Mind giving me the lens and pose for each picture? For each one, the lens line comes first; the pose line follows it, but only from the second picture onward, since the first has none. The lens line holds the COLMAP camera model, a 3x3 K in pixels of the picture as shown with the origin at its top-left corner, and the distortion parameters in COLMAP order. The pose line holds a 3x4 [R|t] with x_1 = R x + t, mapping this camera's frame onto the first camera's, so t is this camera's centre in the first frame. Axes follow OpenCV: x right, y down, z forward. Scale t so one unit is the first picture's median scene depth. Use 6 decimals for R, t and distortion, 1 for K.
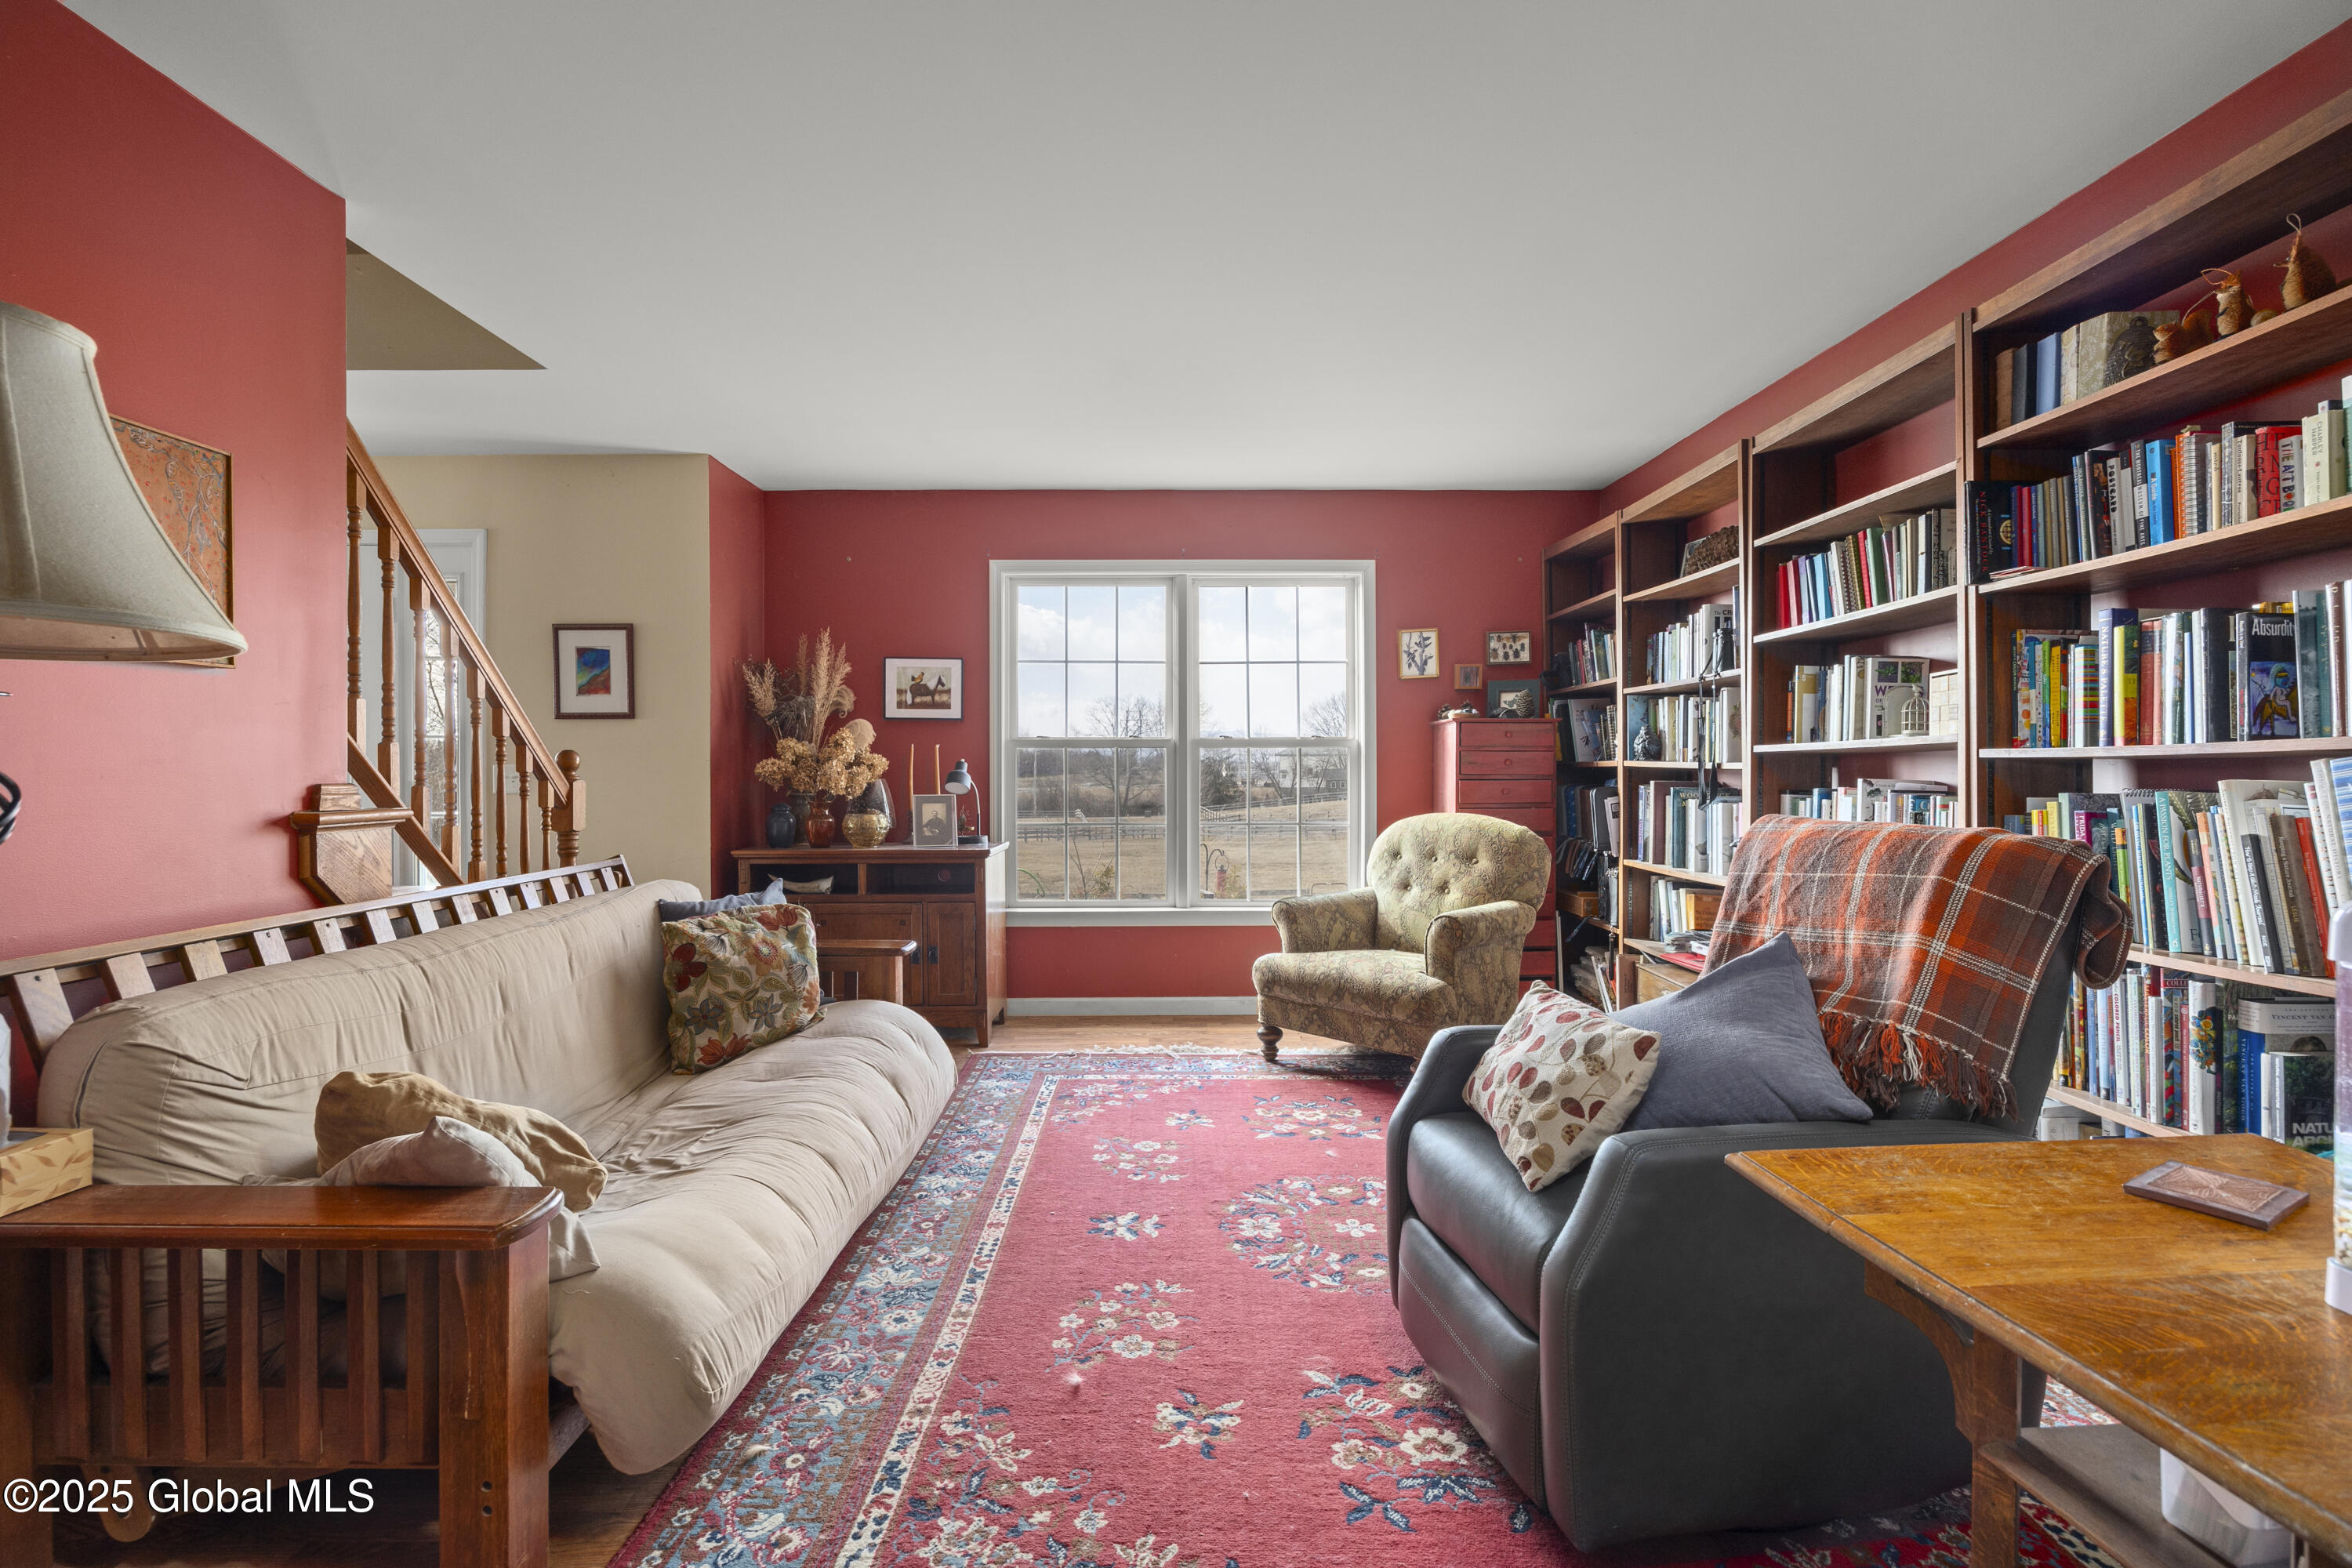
lens RADIAL K [[1113.6, 0, 1176.0], [0, 1113.6, 784.0], [0, 0, 1]] dist [-0.014109, 0.001411]
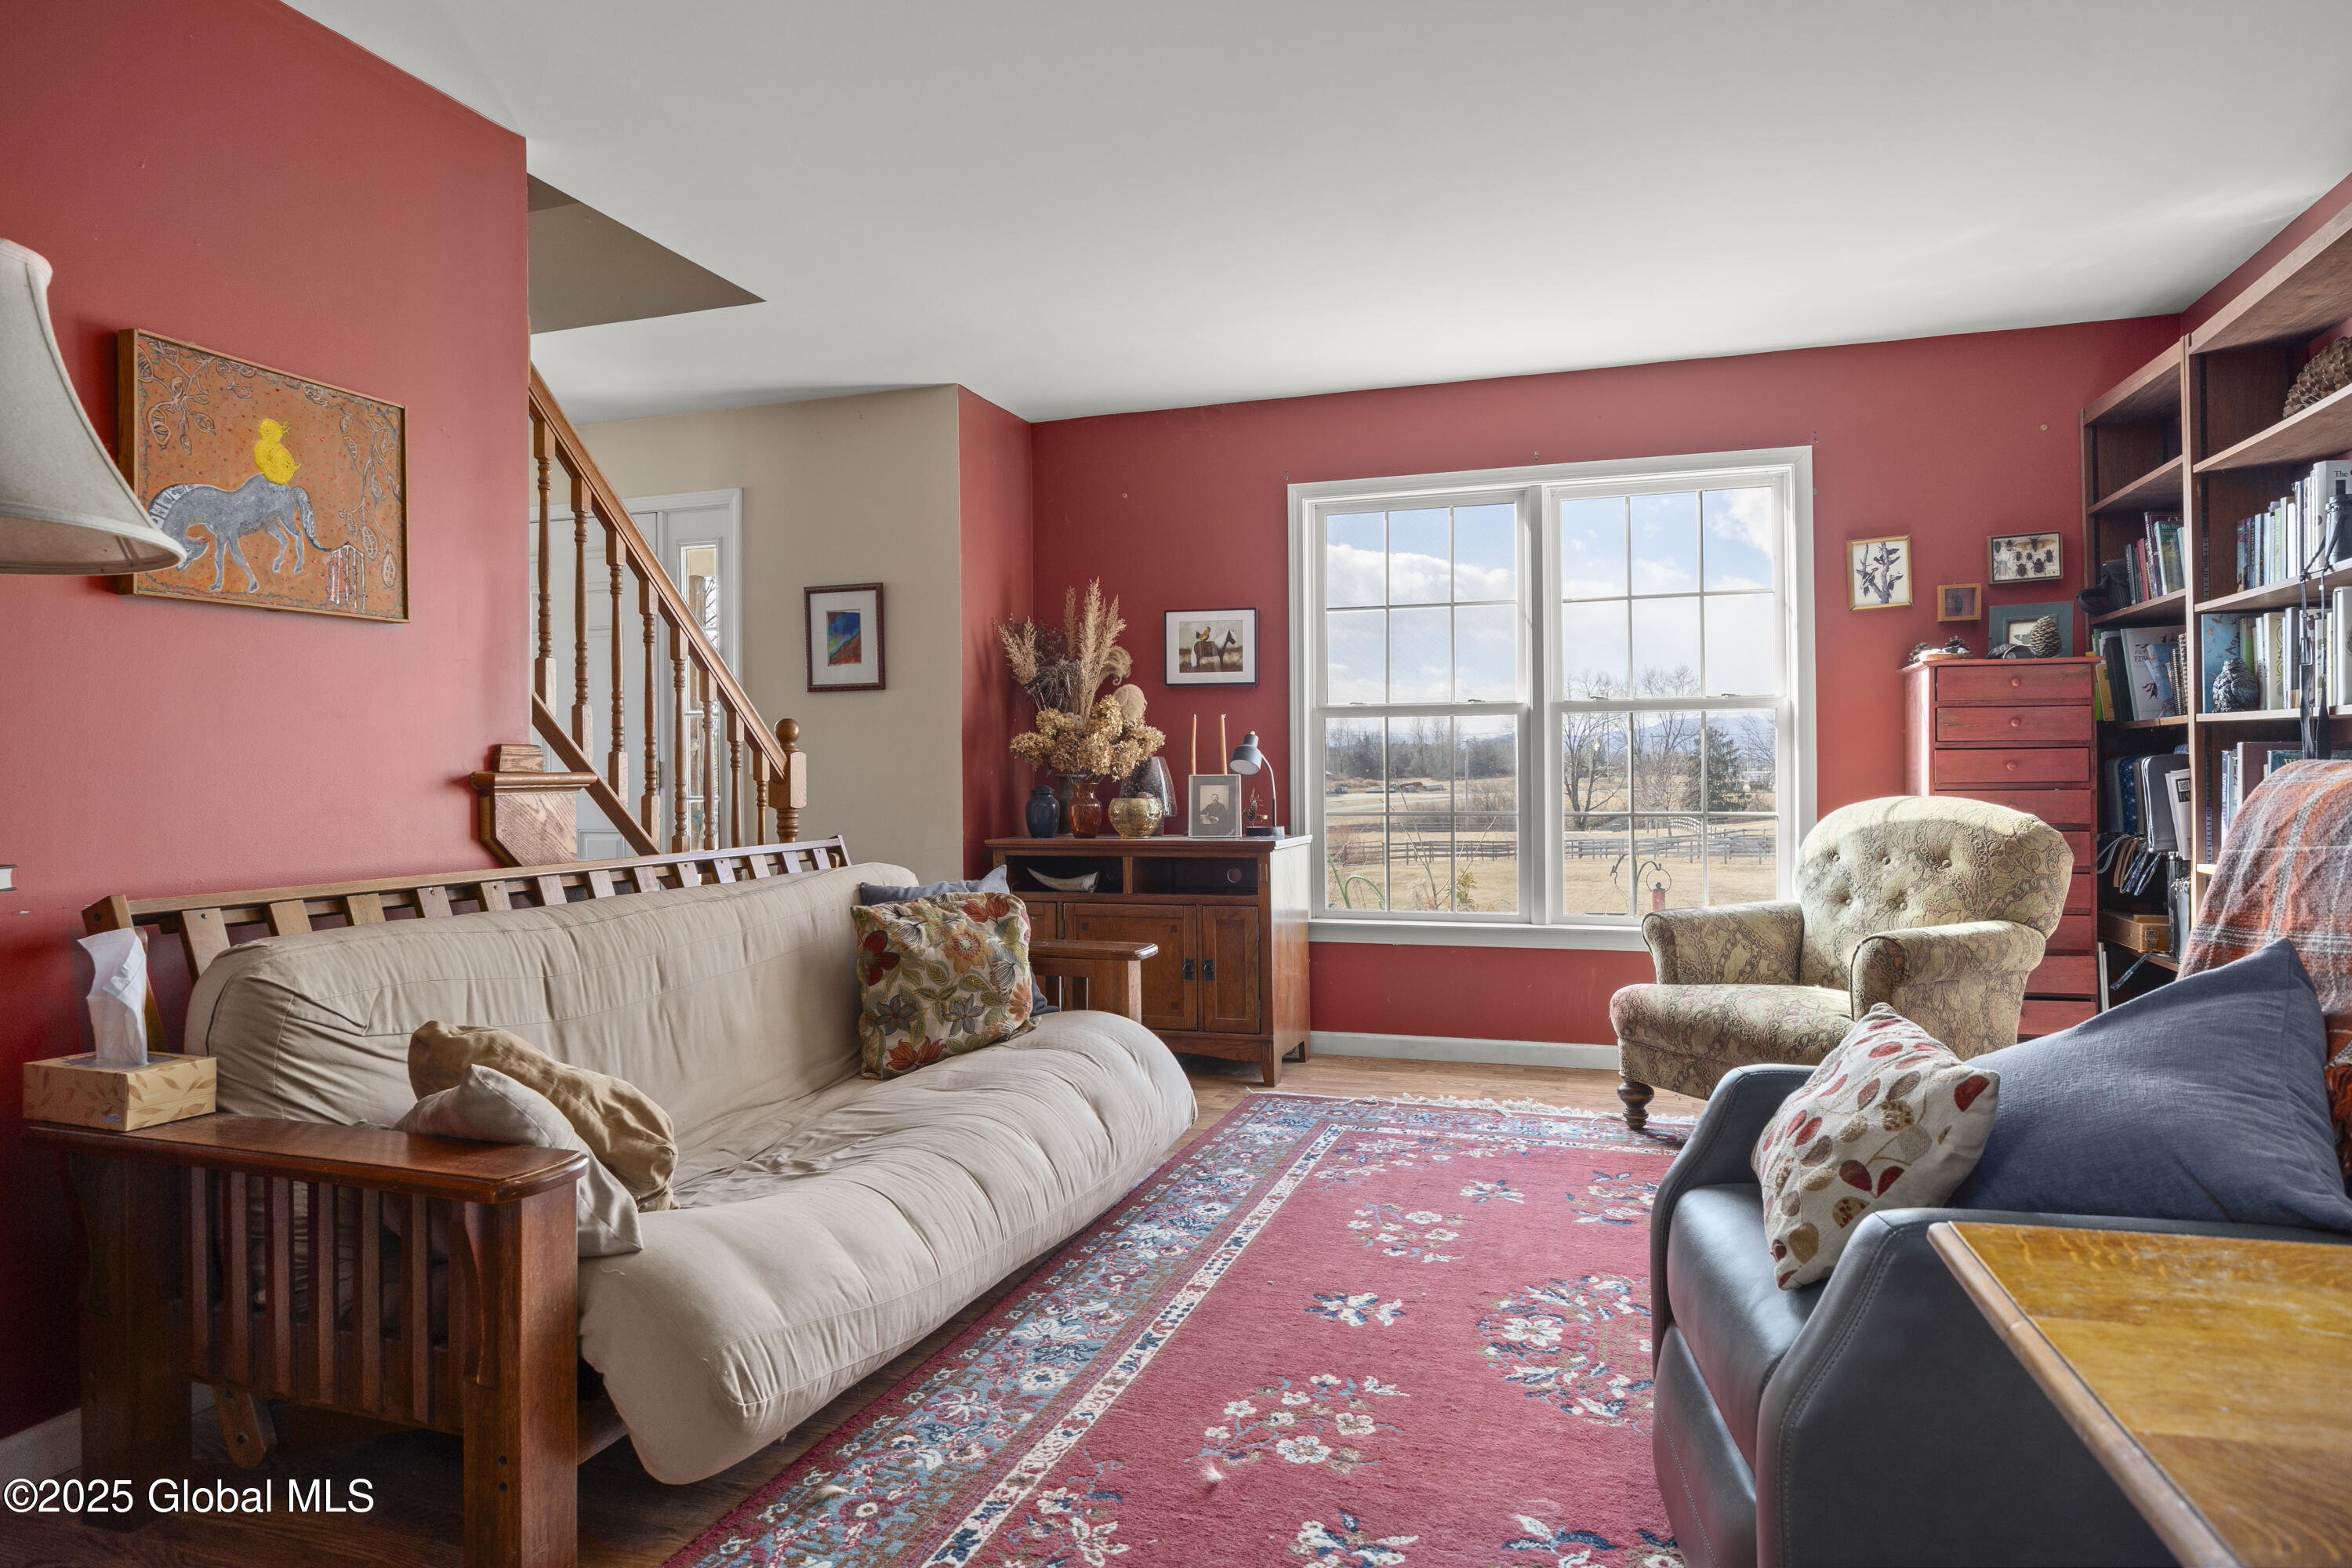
lens RADIAL K [[1394.6, 0, 1176.0], [0, 1394.6, 784.0], [0, 0, 1]] dist [-0.013713, 0.001138]
pose [[0.944044, -0.003400, -0.329802, 0.162863], [0.001942, 0.999987, -0.004750, 0.037058], [0.329814, 0.003844, 0.944038, 0.040639]]
